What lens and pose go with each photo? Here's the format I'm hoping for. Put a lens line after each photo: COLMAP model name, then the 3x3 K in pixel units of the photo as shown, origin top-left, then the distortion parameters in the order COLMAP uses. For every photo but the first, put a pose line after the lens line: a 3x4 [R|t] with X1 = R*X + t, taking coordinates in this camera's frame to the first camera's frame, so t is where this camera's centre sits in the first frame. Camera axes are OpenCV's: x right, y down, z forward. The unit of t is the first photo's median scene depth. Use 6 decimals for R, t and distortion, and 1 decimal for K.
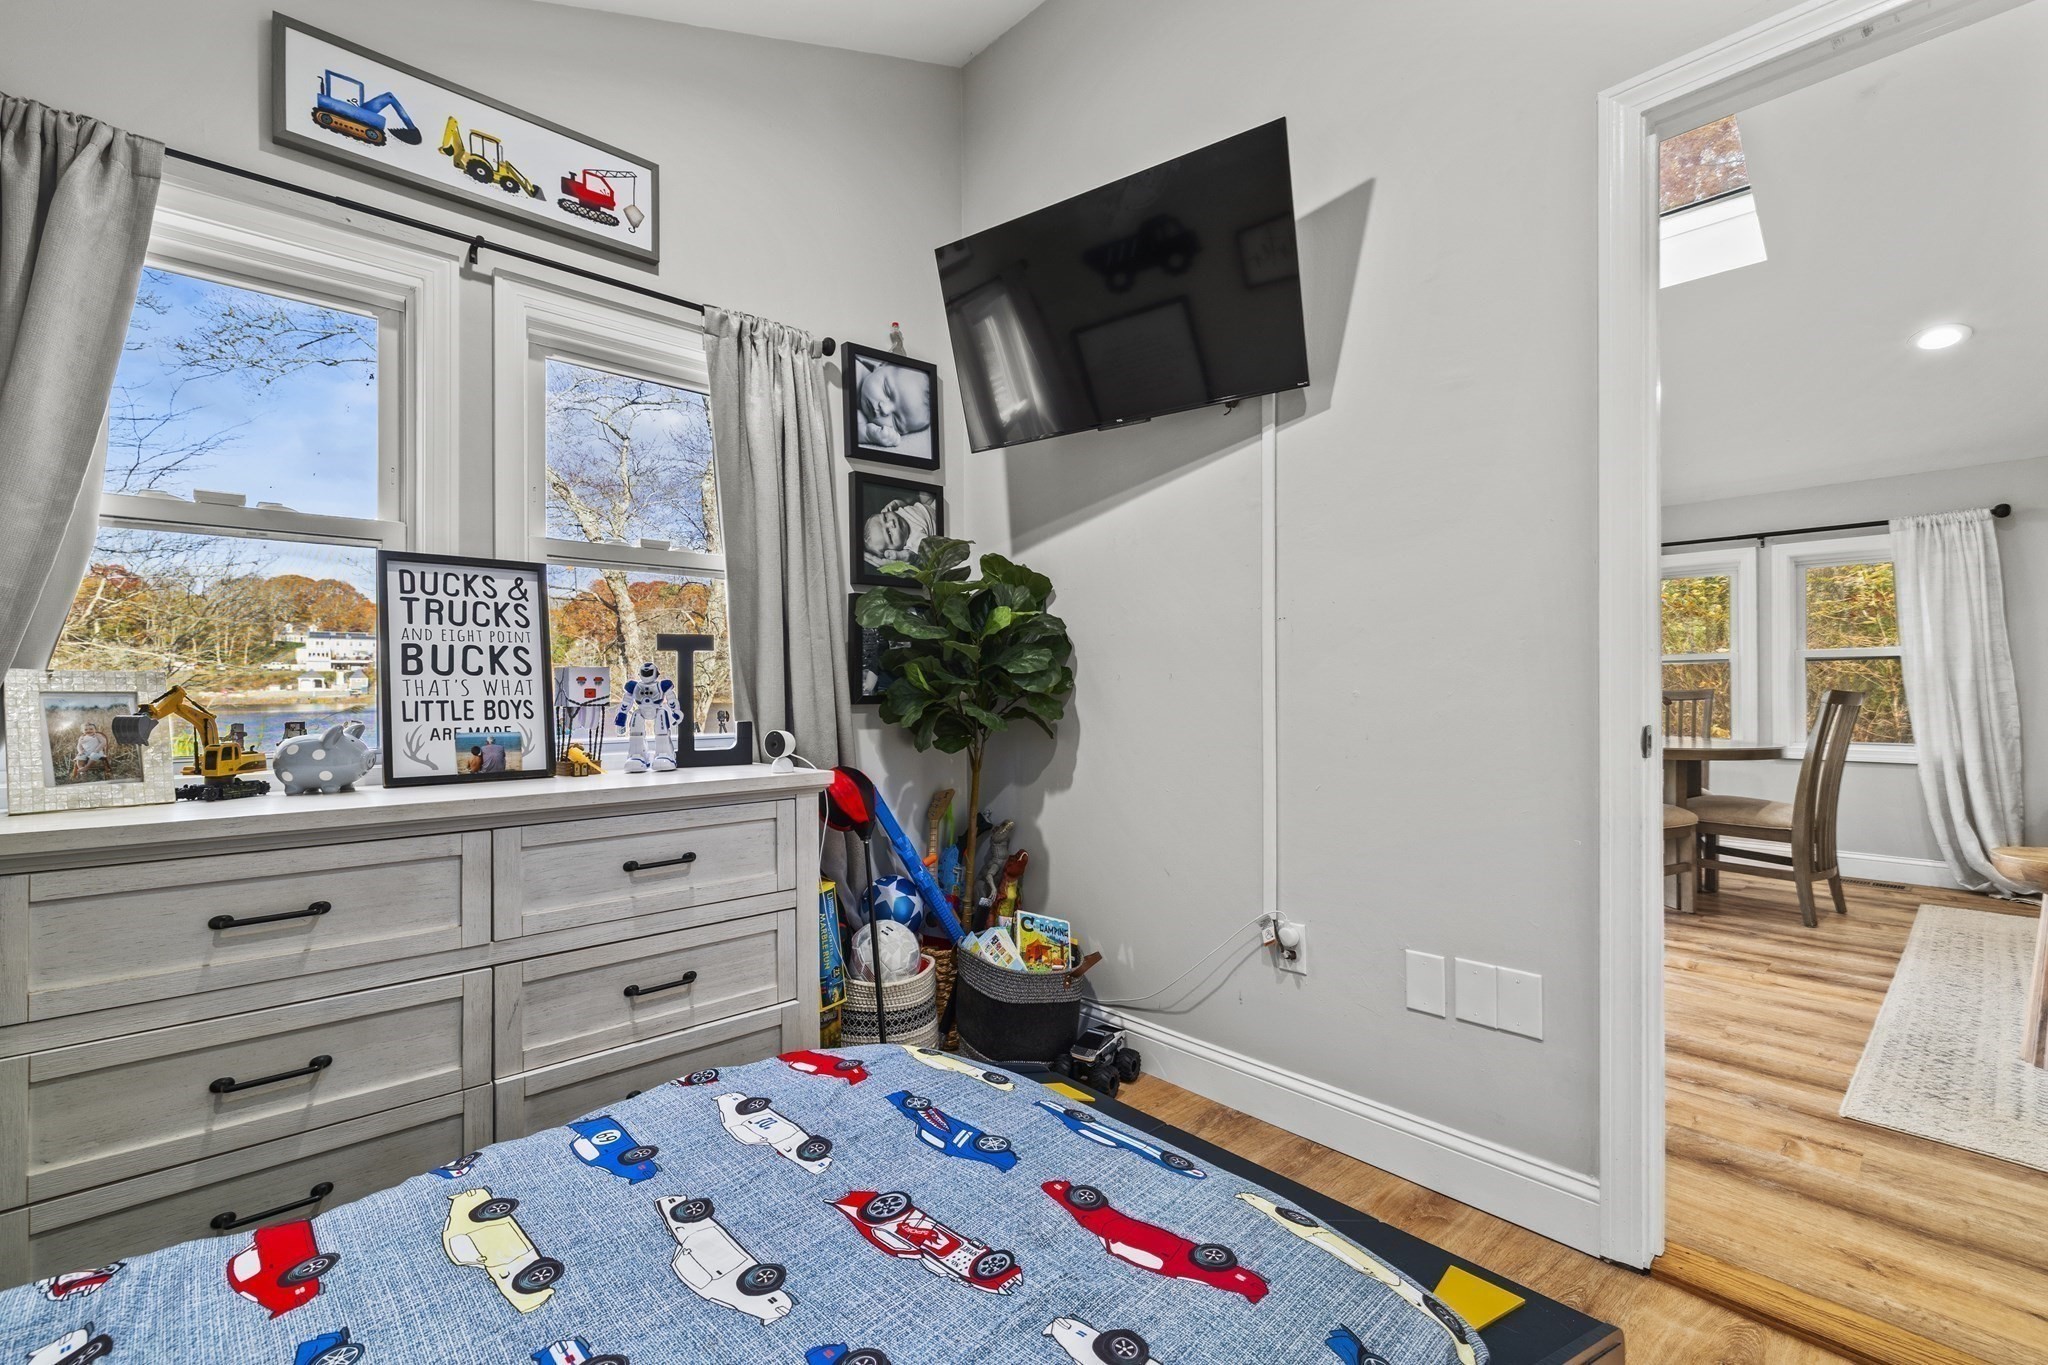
lens RADIAL K [[871.8, 0, 980.4], [0, 871.8, 685.8], [0, 0, 1]] dist [-0.000044, 0.000210]
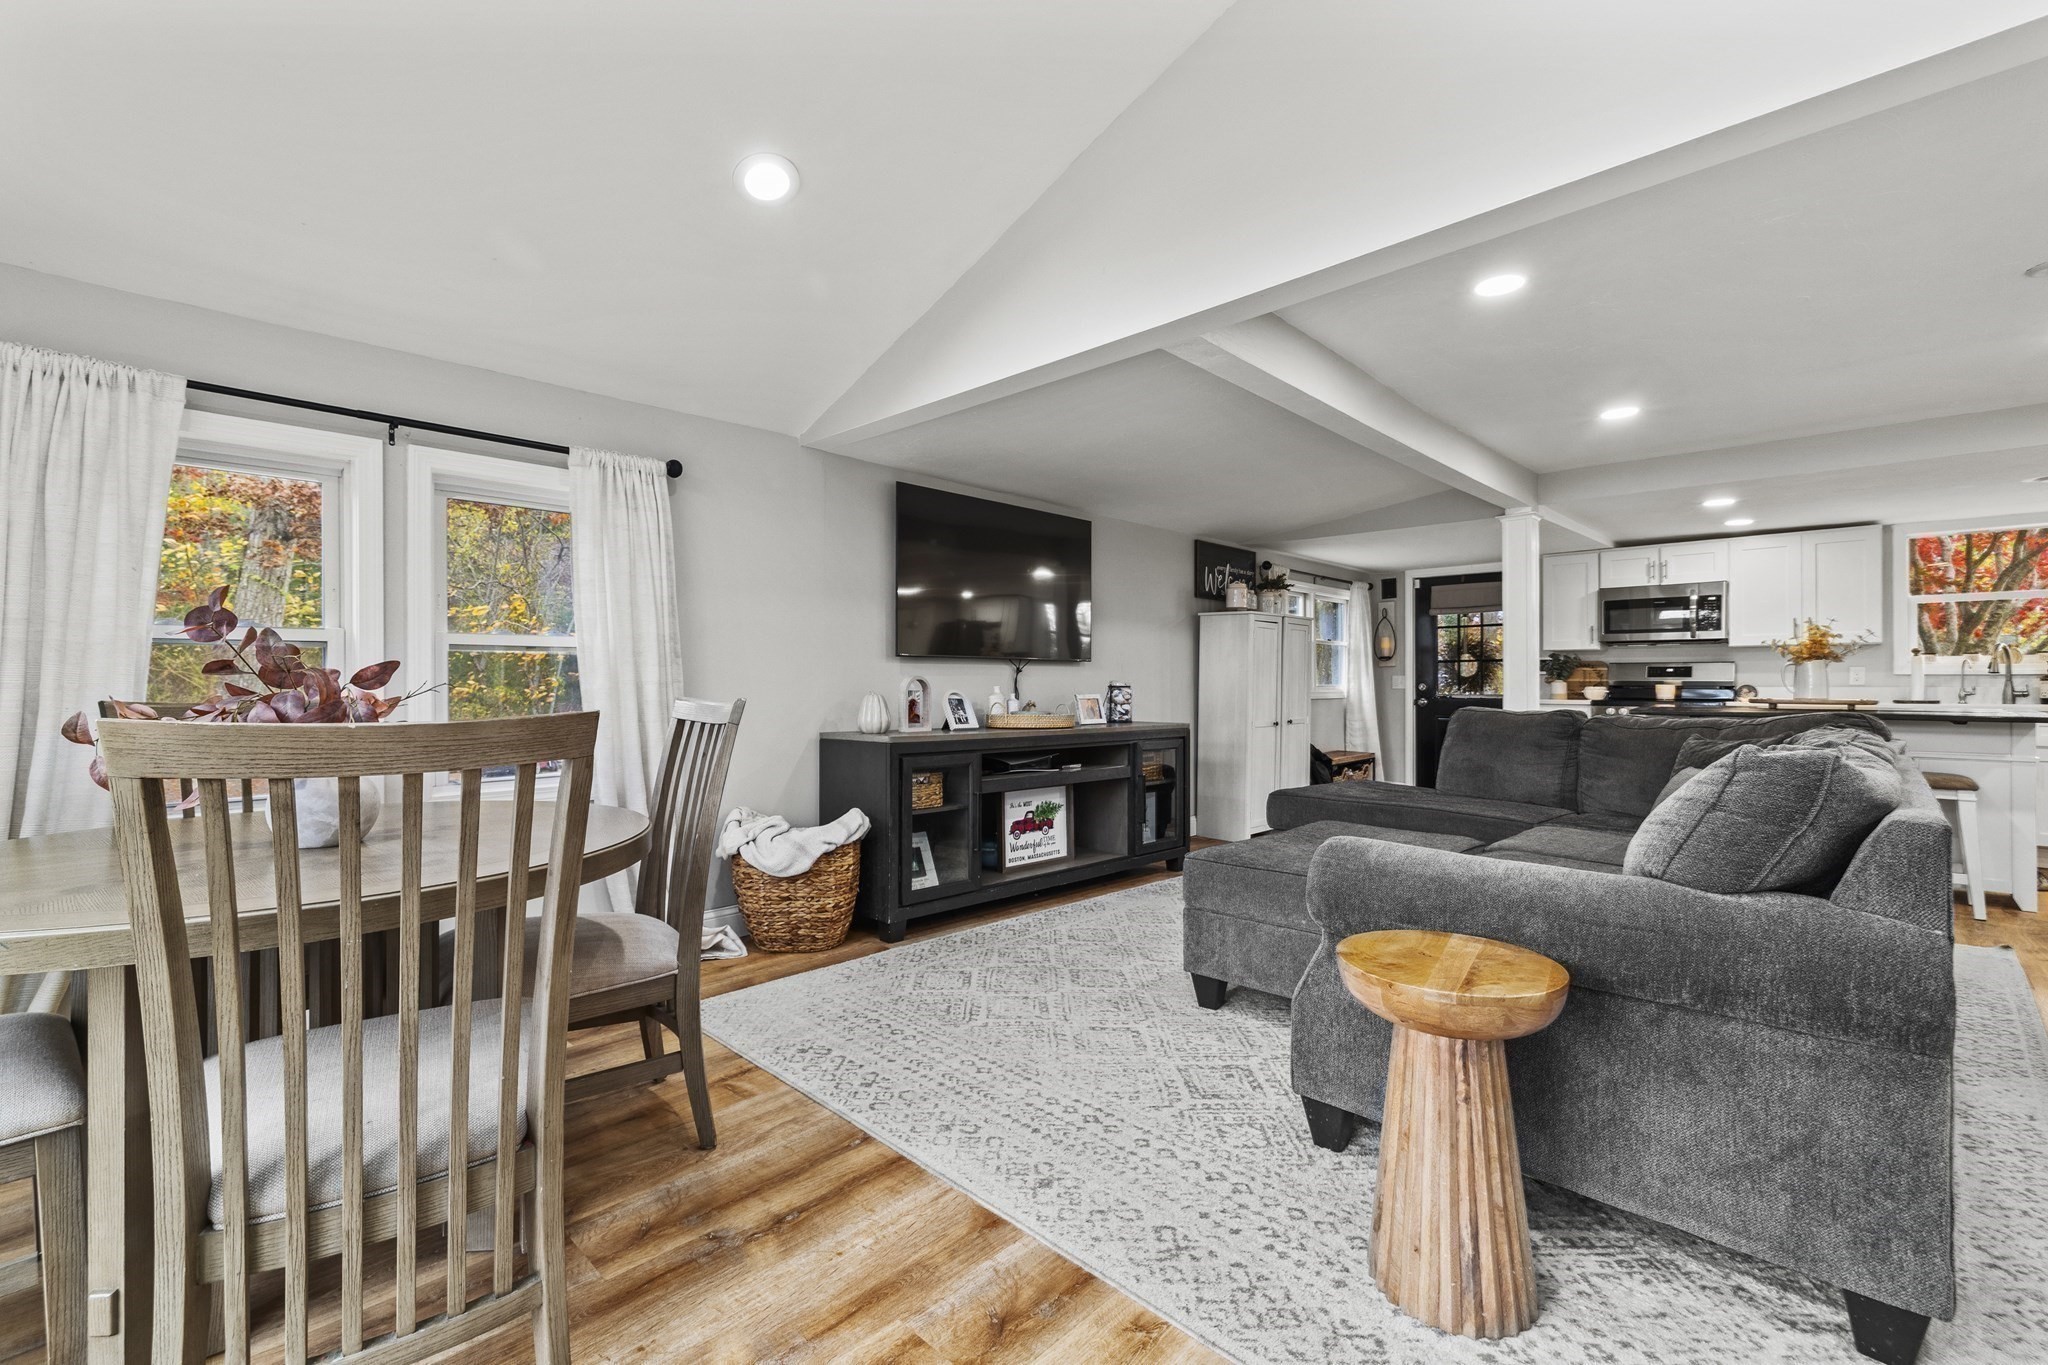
lens RADIAL K [[871.8, 0, 1023.2], [0, 871.8, 678.4], [0, 0, 1]] dist [-0.000044, 0.000210]
pose [[-0.059803, 0.001552, 0.998209, 0.350515], [-0.002795, 0.999995, -0.001722, -0.009516], [-0.998206, -0.002893, -0.059798, 0.705782]]
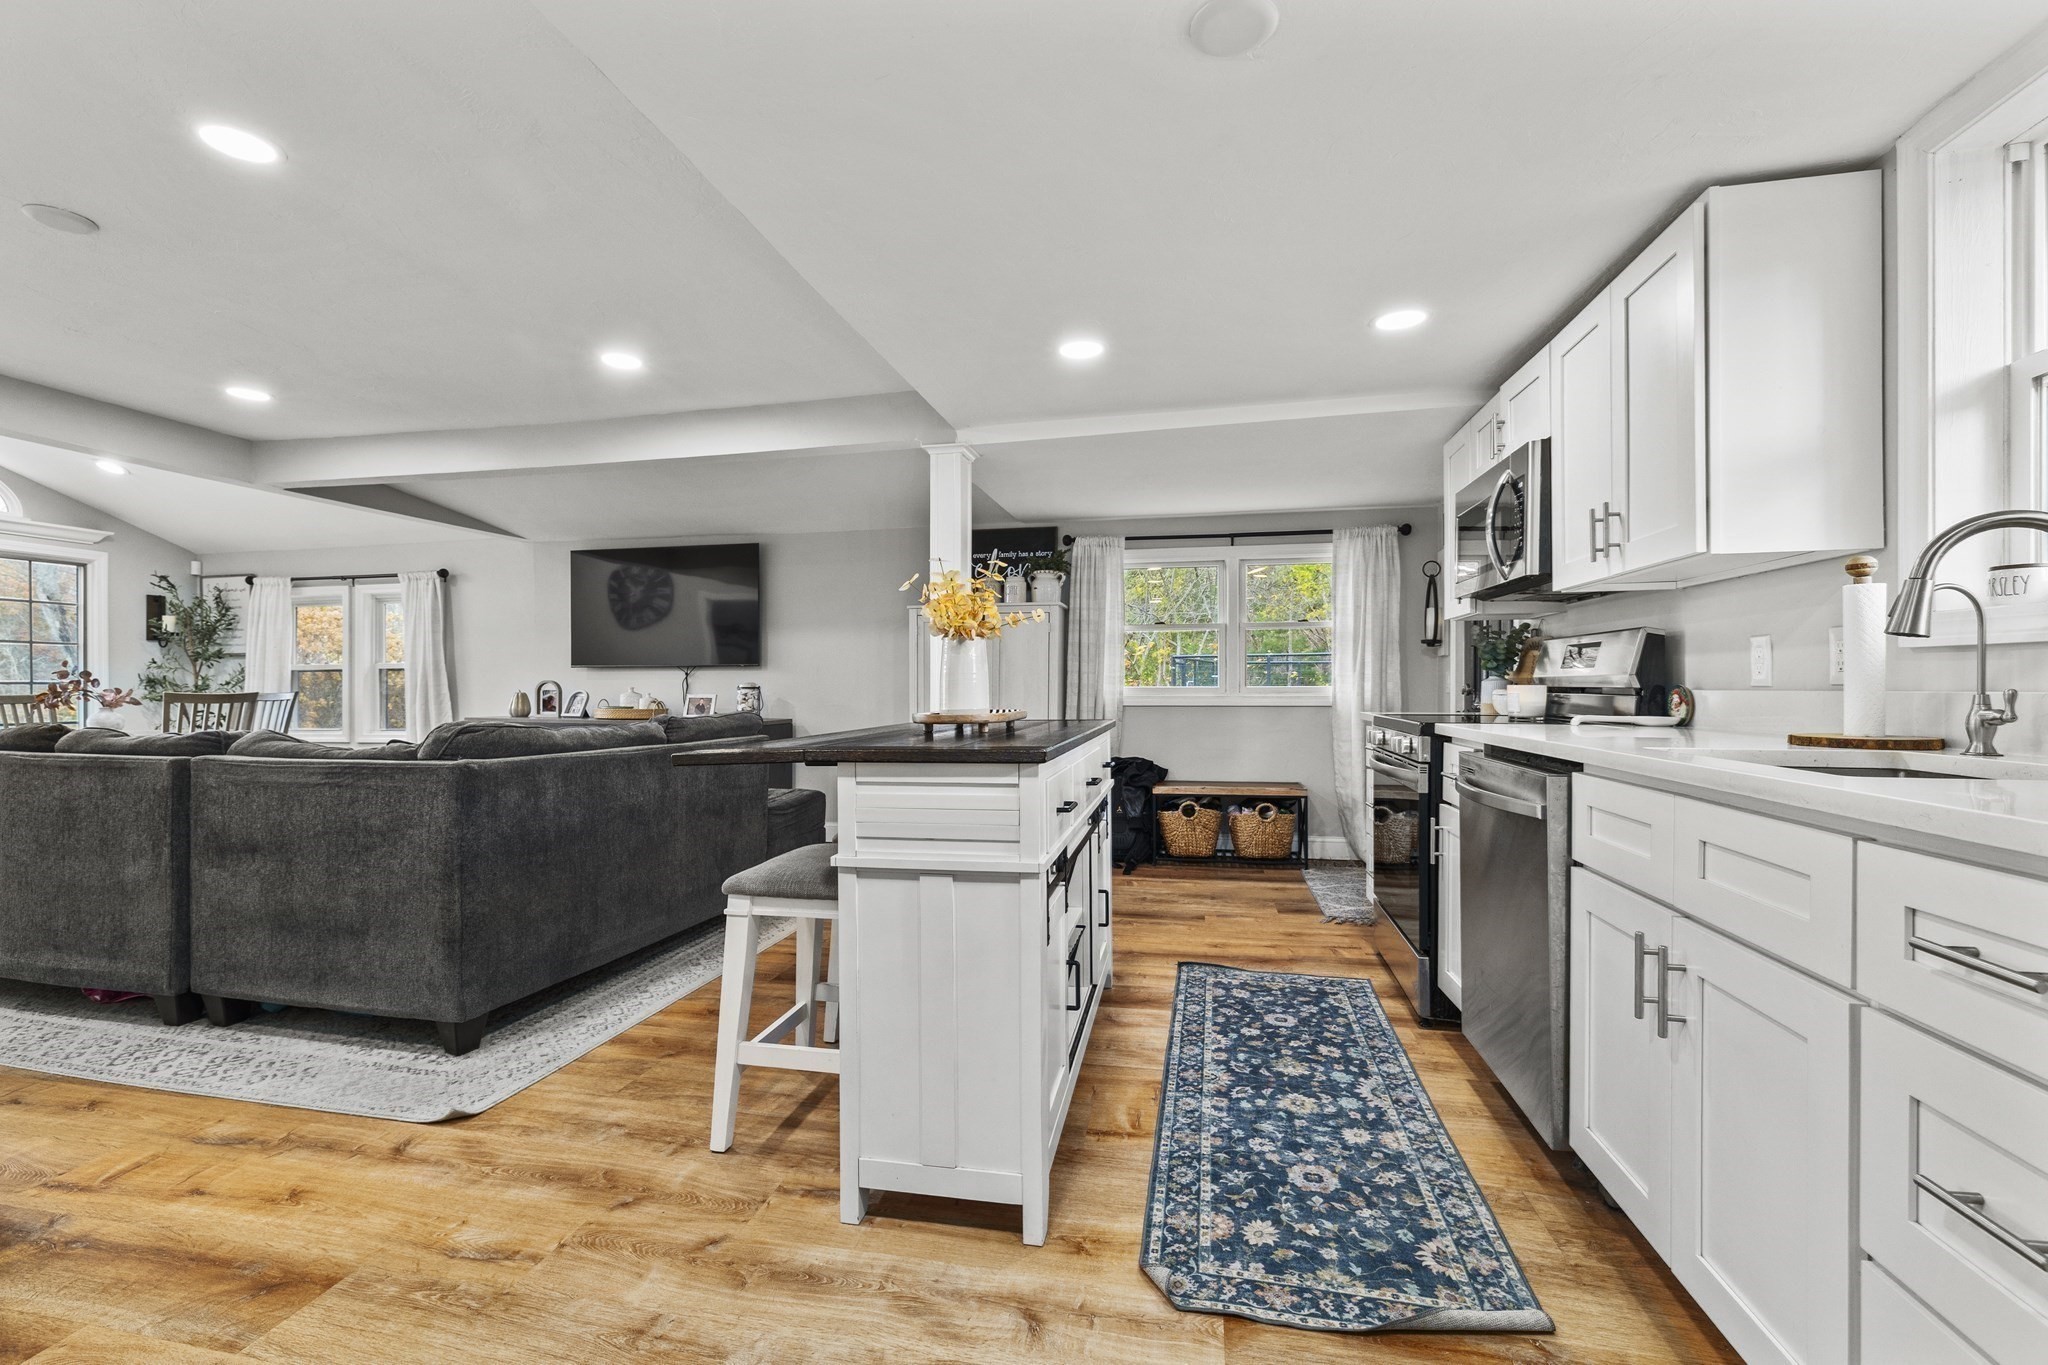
lens RADIAL K [[871.8, 0, 1011.0], [0, 871.8, 687.0], [0, 0, 1]] dist [-0.000044, 0.000210]
pose [[0.814353, -0.001833, 0.580367, 1.059498], [0.002157, 0.999998, 0.000131, -0.000829], [-0.580366, 0.001146, 0.814355, -0.779696]]
